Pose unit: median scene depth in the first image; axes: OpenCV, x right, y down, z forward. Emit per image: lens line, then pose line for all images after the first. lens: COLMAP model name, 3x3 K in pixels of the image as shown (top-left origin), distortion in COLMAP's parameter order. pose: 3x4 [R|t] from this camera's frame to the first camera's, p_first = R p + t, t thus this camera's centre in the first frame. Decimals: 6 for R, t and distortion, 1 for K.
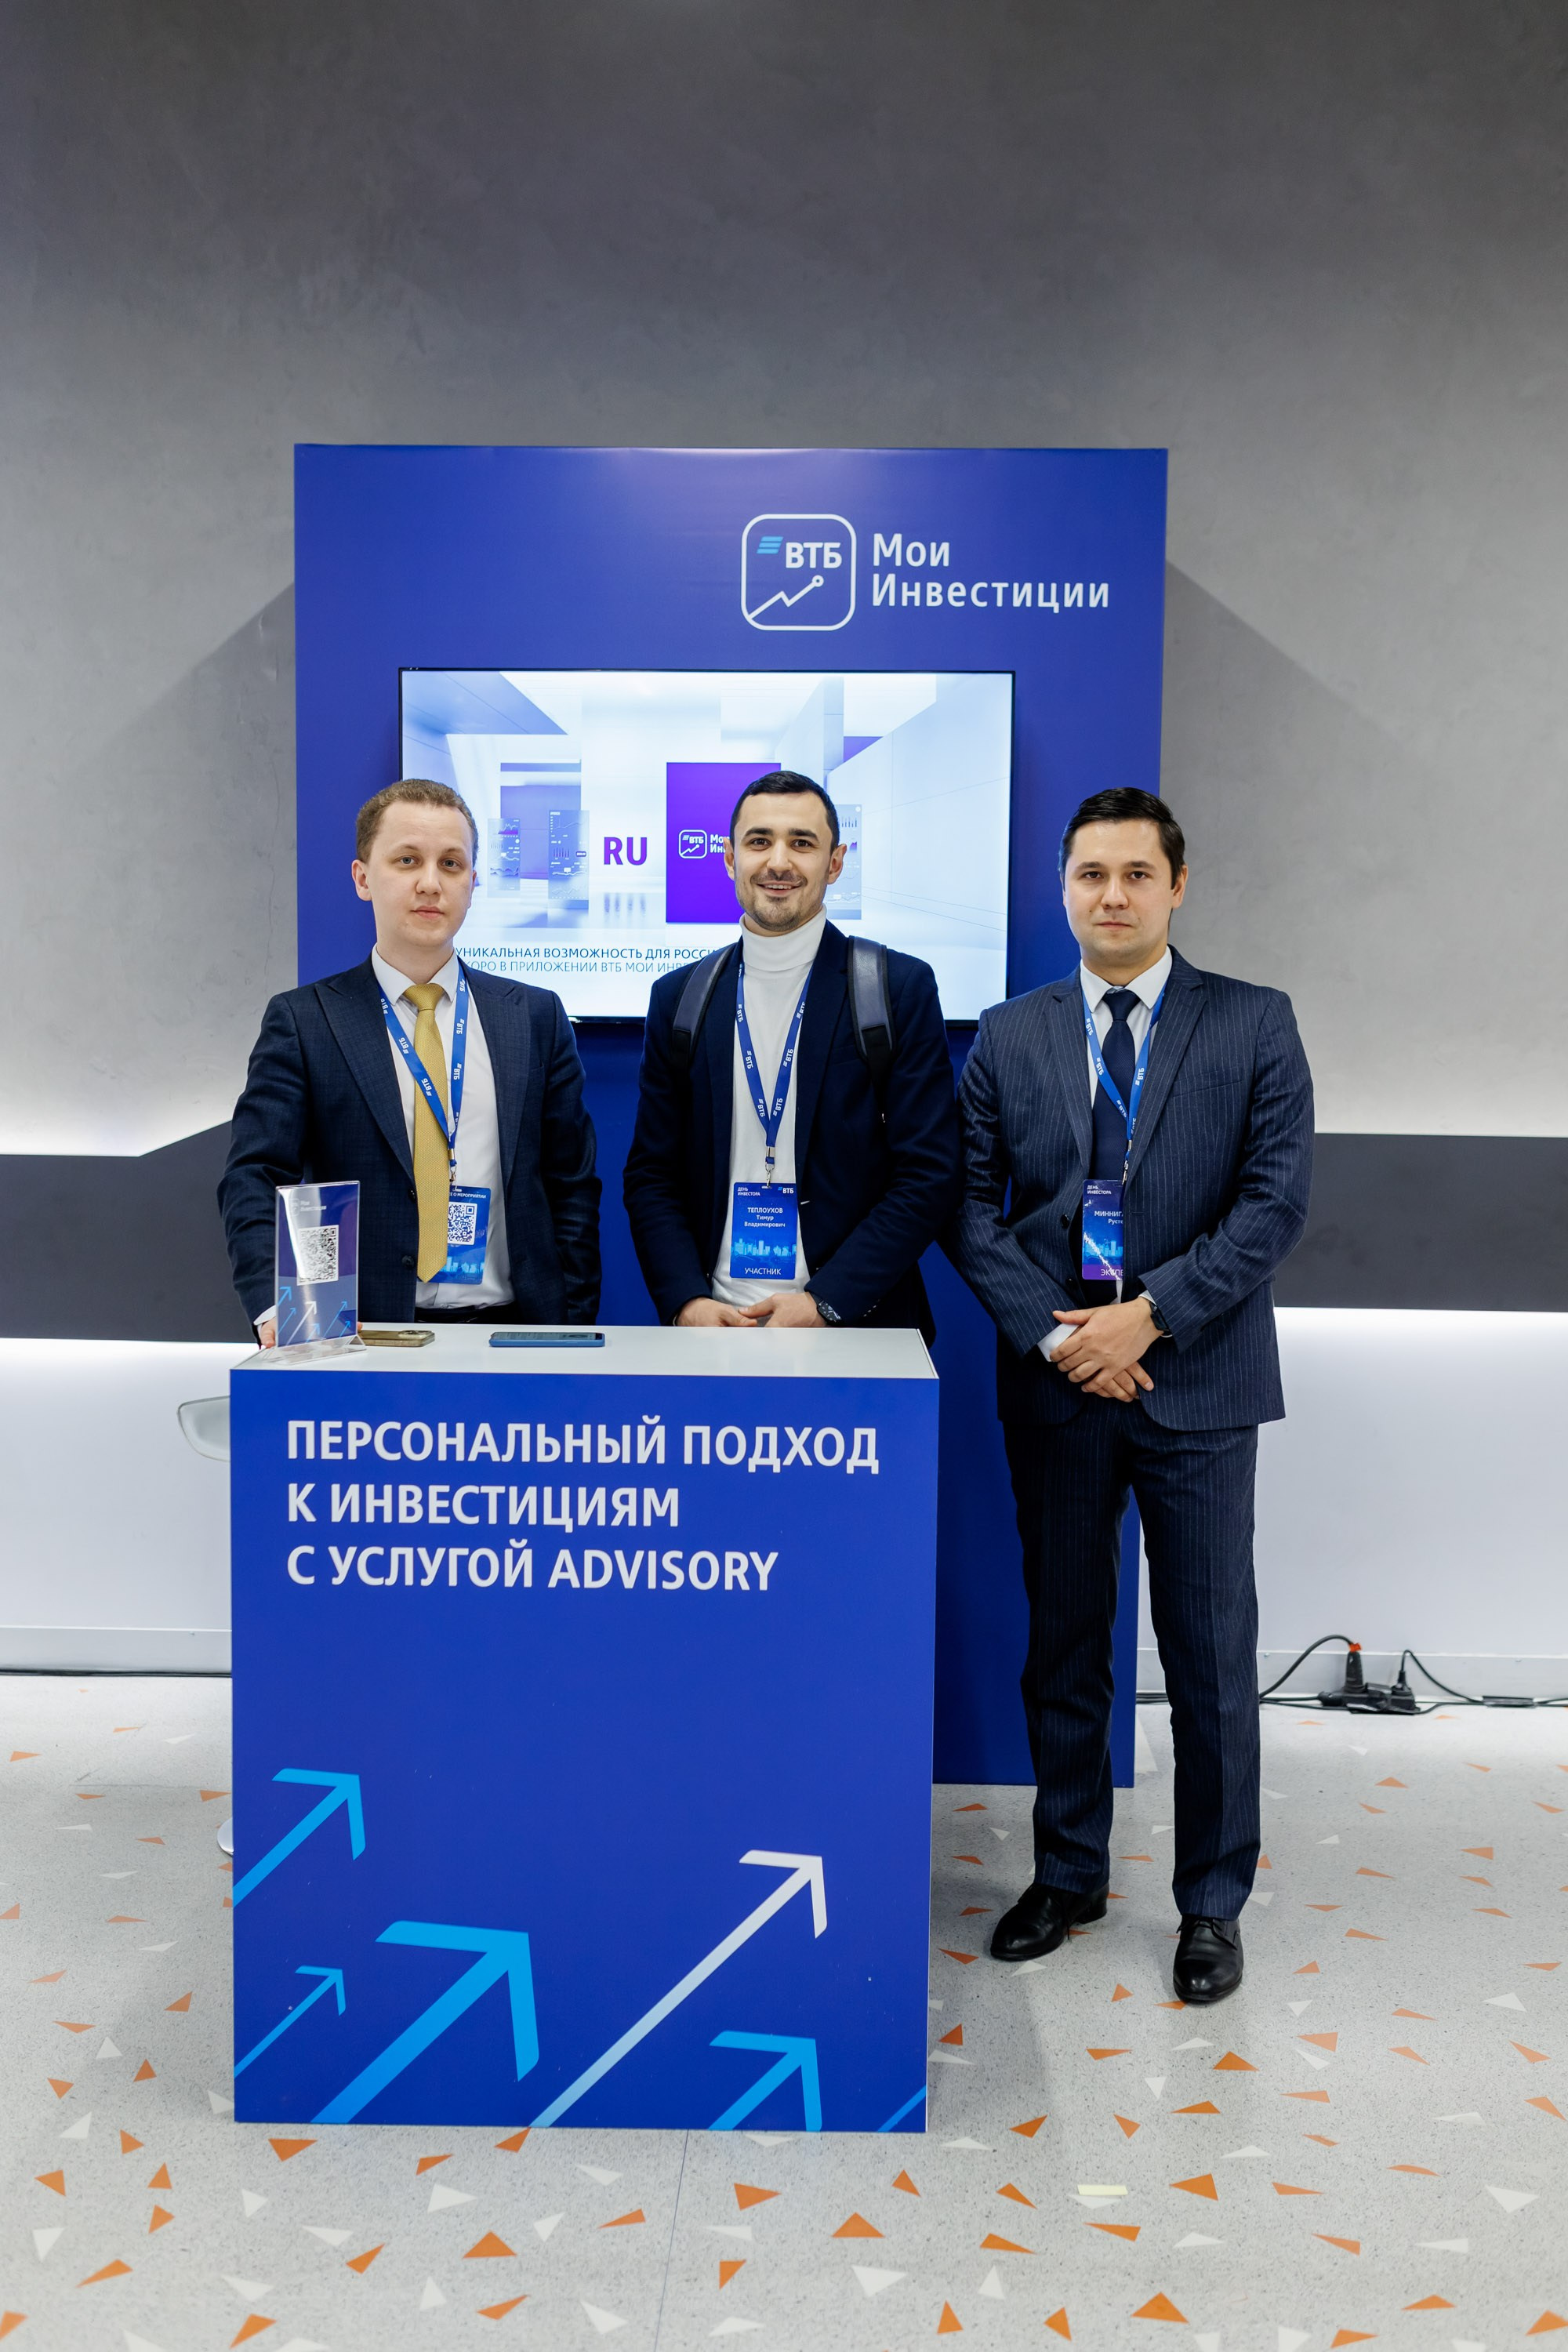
lens RADIAL K [[2291.9, 0, 718.6], [0, 2291.9, 1209.8], [0, 0, 1]] dist [0.011414, 0.000000]
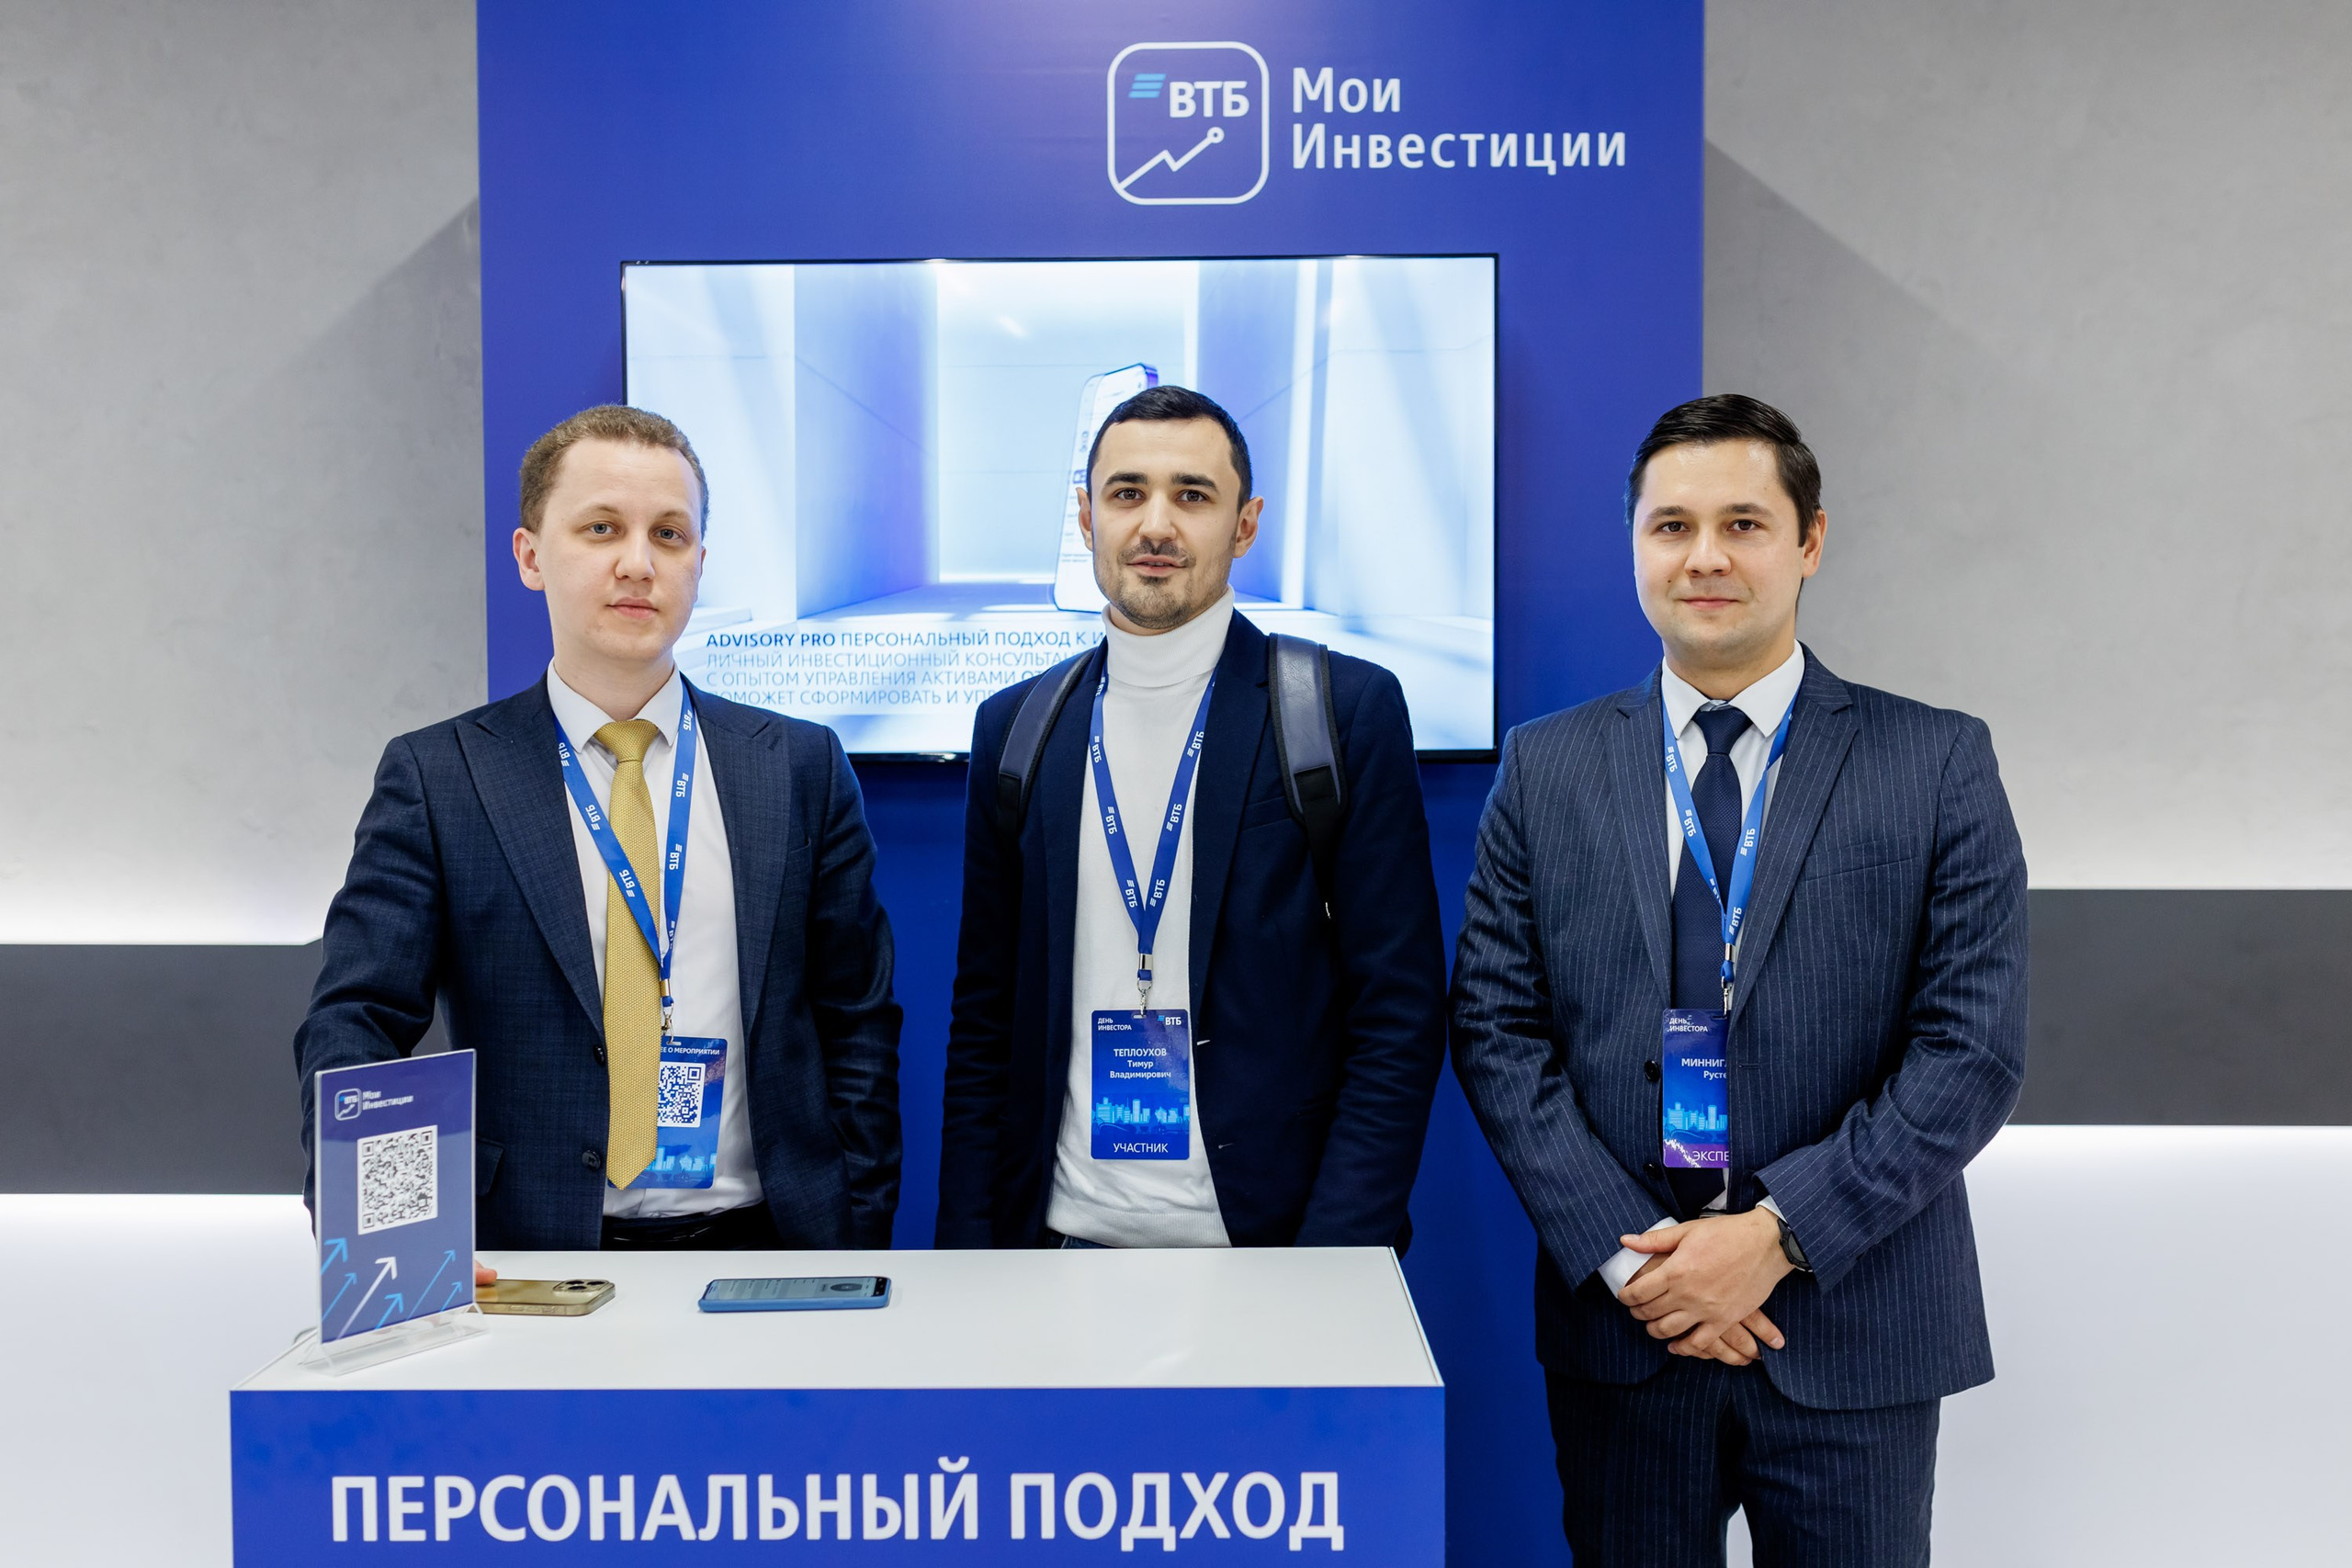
lens RADIAL K [[2291.7, 0, 1174.3], [0, 2291.7, 783.6], [0, 0, 1]] dist [0.011414, 0.000000]
pose [[0.999693, -0.016523, 0.018472, 0.016816], [0.017440, 0.998564, -0.050654, -0.045537], [-0.017609, 0.050961, 0.998545, 0.361262]]
